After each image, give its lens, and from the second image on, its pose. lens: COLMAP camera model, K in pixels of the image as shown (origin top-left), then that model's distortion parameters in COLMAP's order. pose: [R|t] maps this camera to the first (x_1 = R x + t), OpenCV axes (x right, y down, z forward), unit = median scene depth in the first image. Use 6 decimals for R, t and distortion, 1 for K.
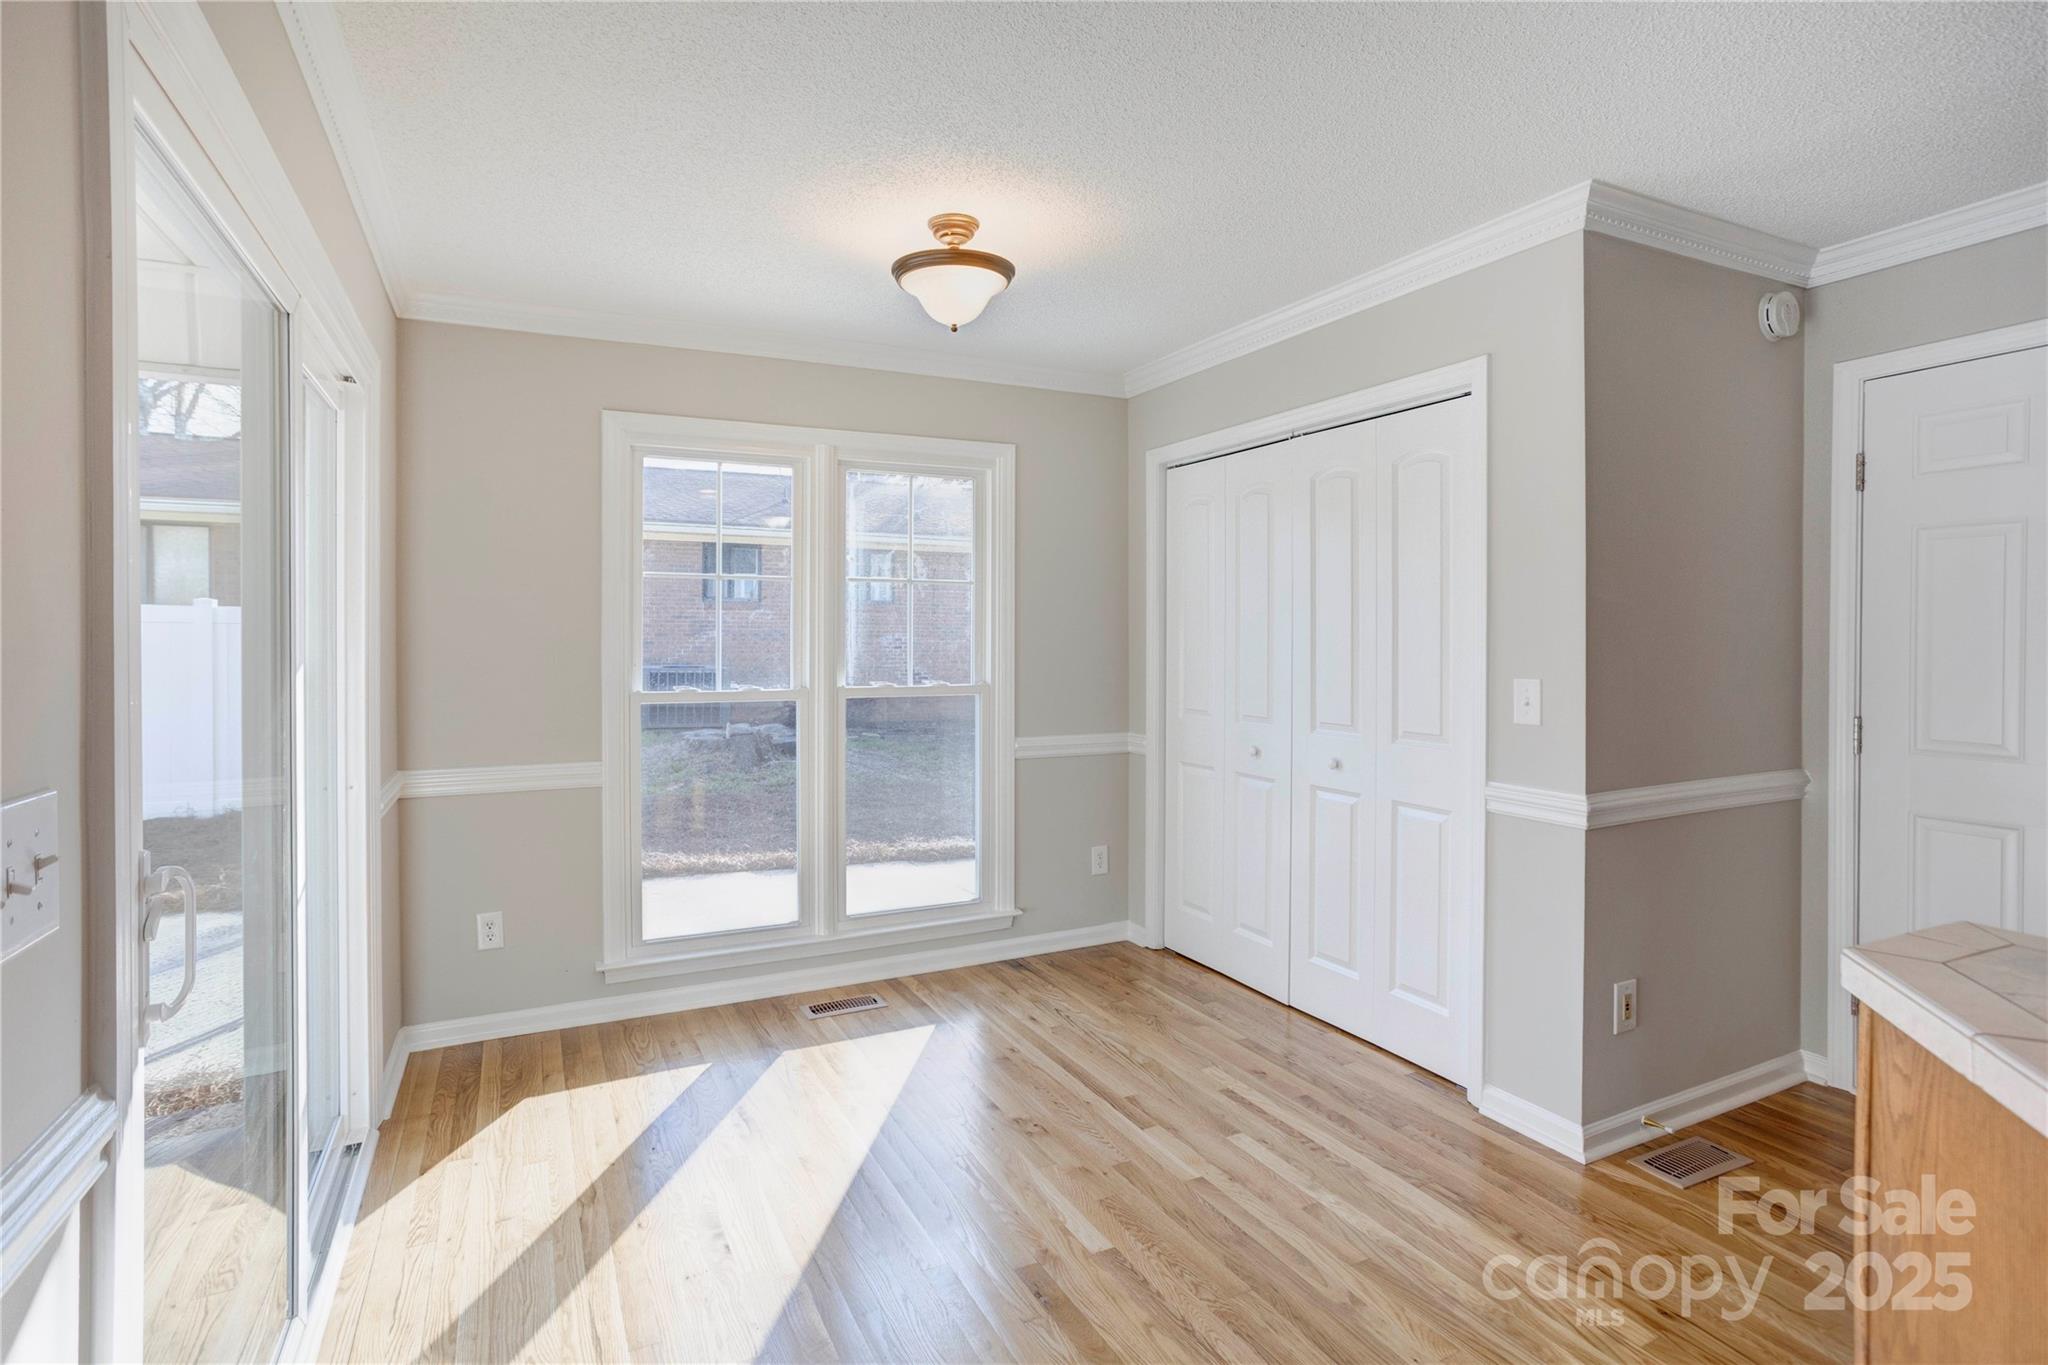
lens RADIAL K [[997.2, 0, 1028.6], [0, 997.2, 637.1], [0, 0, 1]] dist [-0.040956, 0.000540]
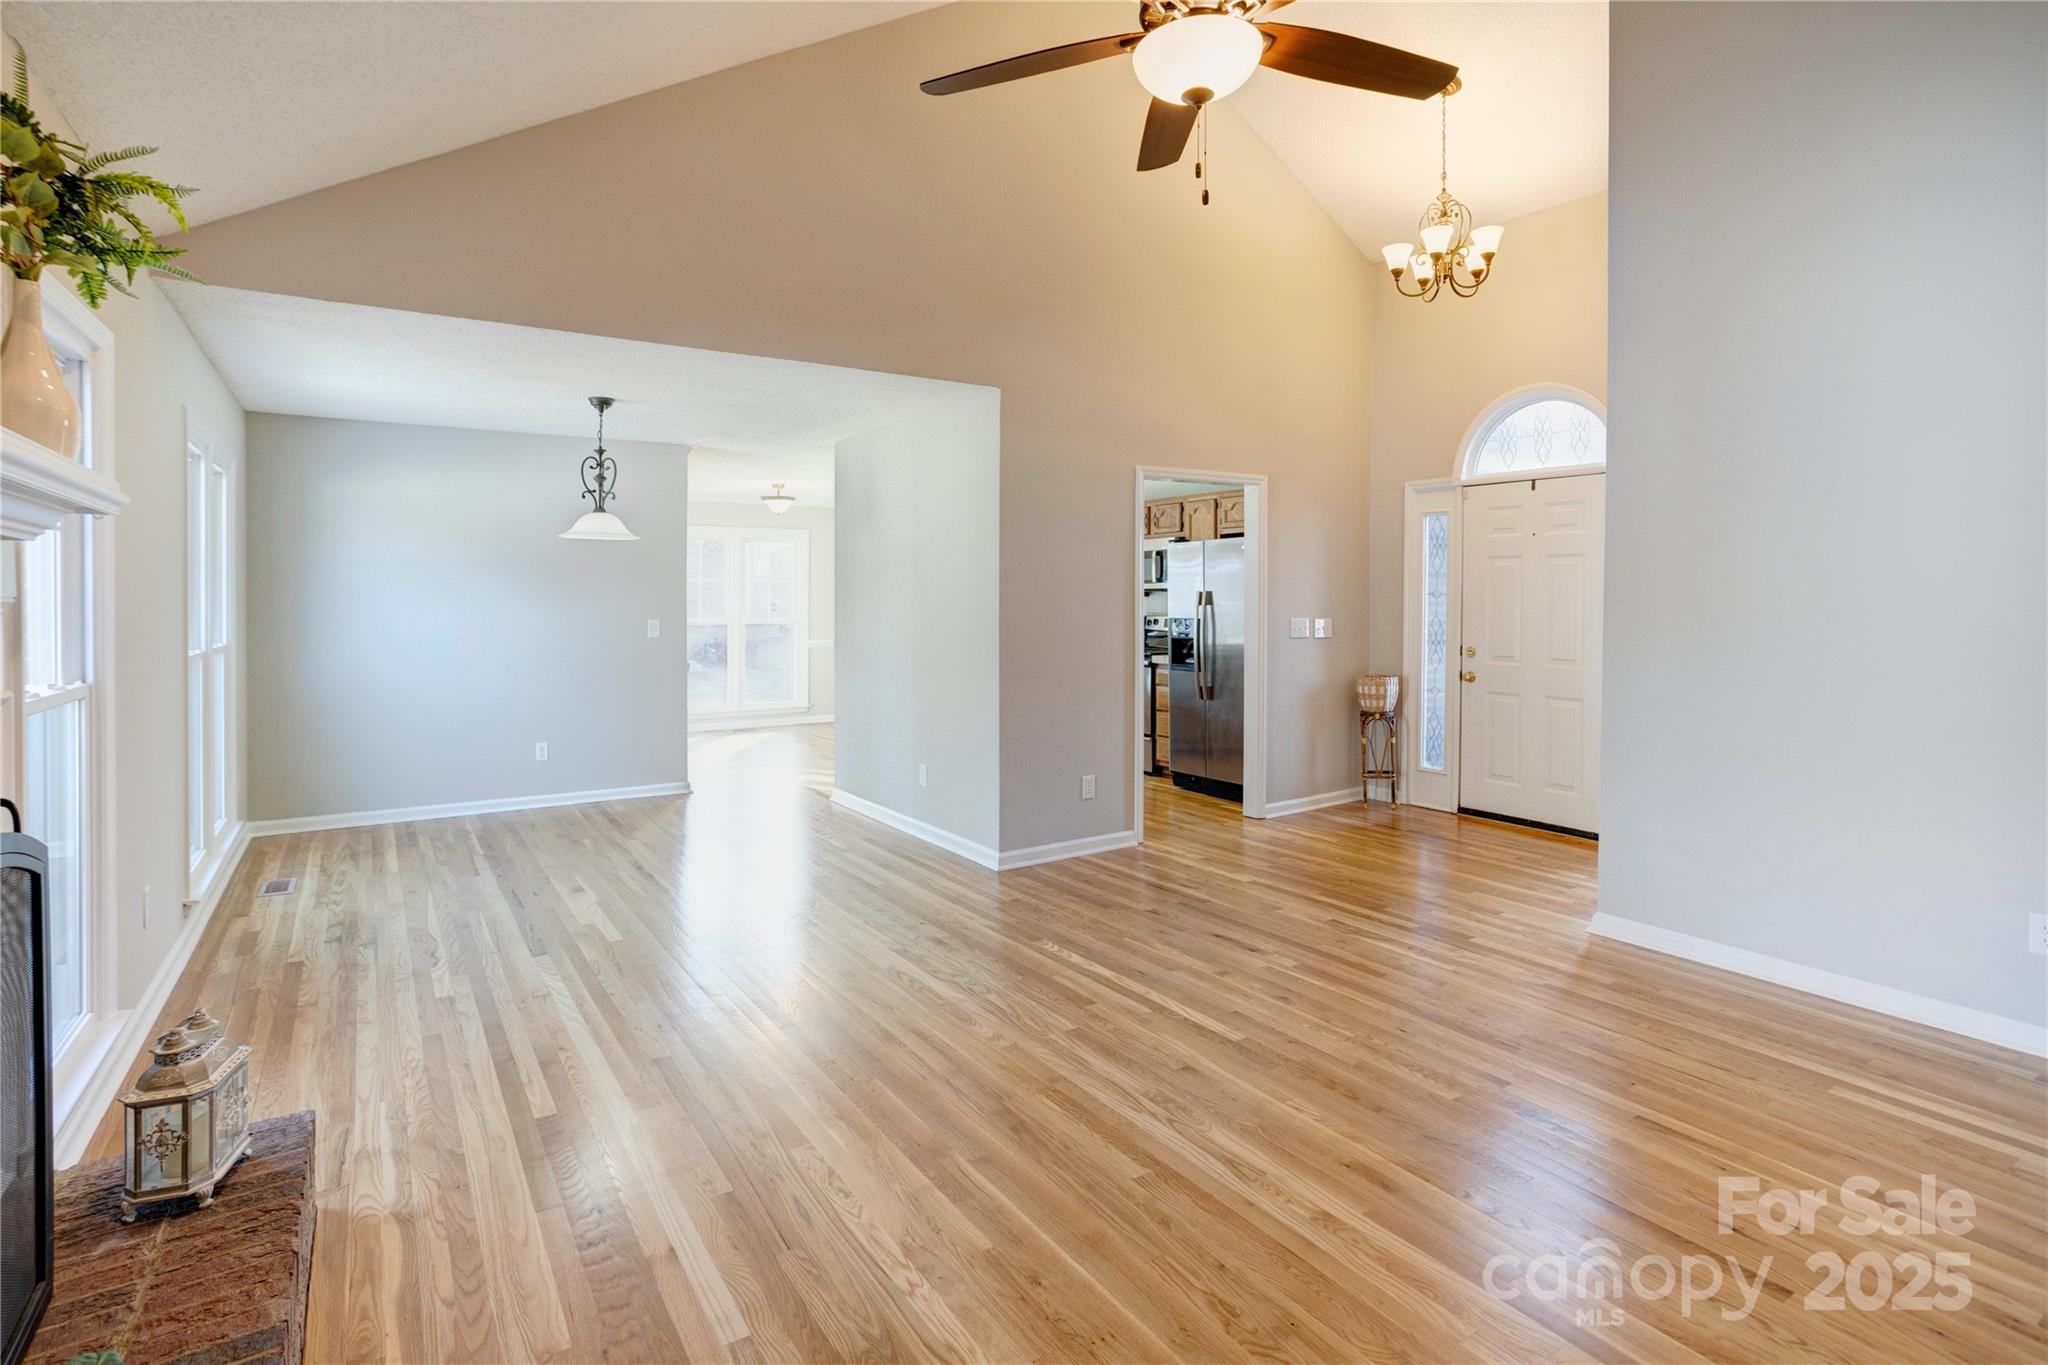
lens RADIAL K [[990.7, 0, 1000.4], [0, 990.7, 606.2], [0, 0, 1]] dist [-0.010950, 0.000508]
pose [[0.996374, 0.000191, 0.085081, 0.319748], [-0.000627, 0.999987, 0.005088, -0.000236], [-0.085079, -0.005123, 0.996361, -2.009865]]
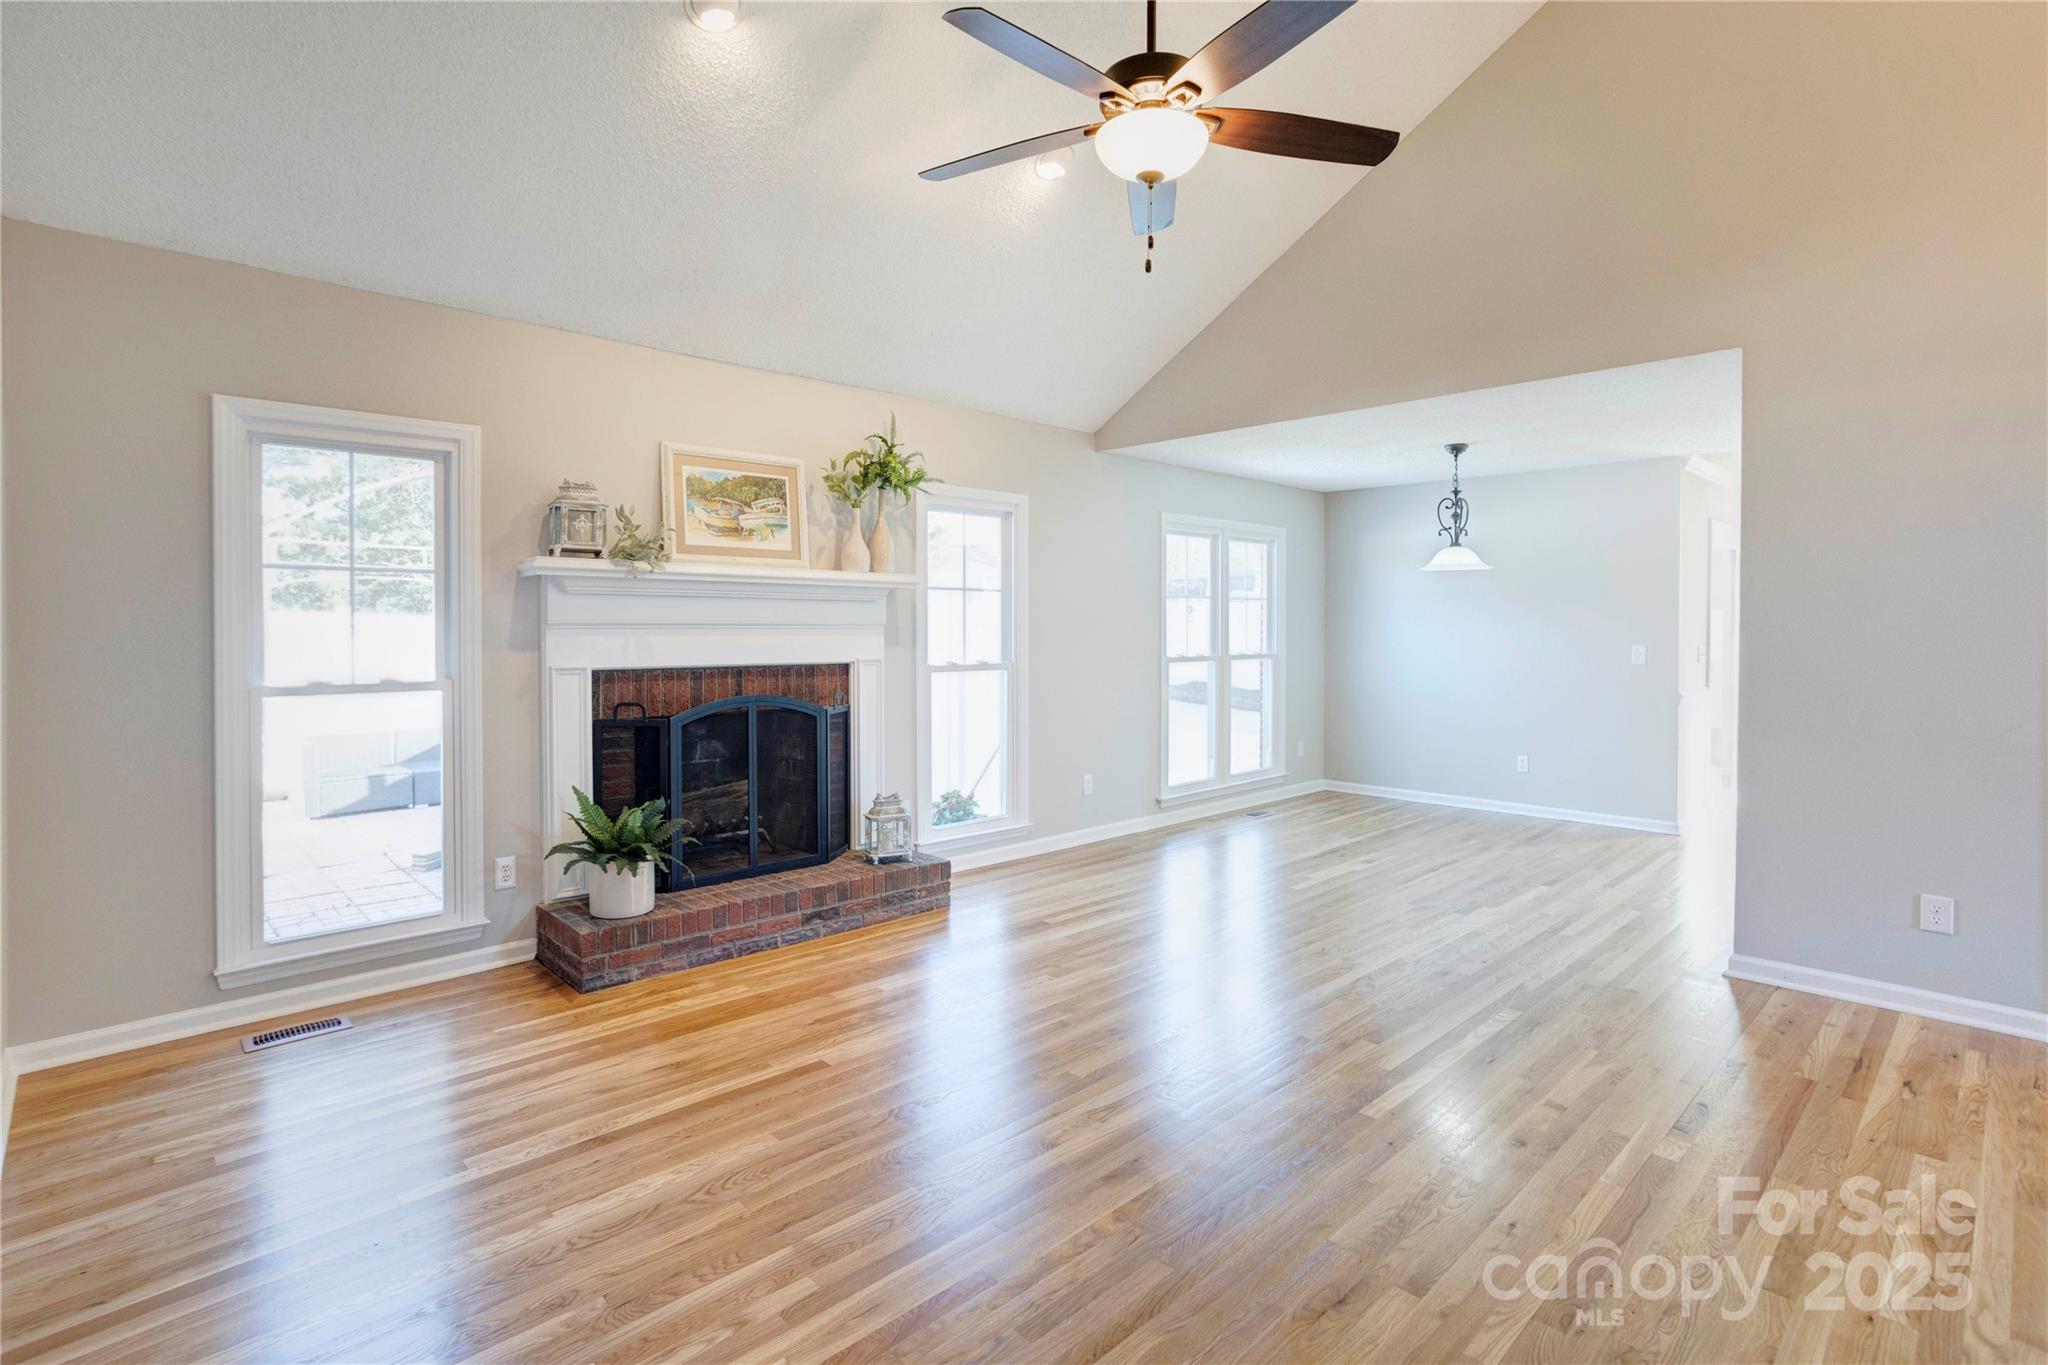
lens RADIAL K [[997.2, 0, 1028.6], [0, 997.2, 637.1], [0, 0, 1]] dist [-0.040956, 0.000540]
pose [[0.286094, 0.014222, -0.958096, 1.266634], [-0.004609, 0.999899, 0.013467, 0.000738], [0.958190, 0.000564, 0.286131, -1.637536]]
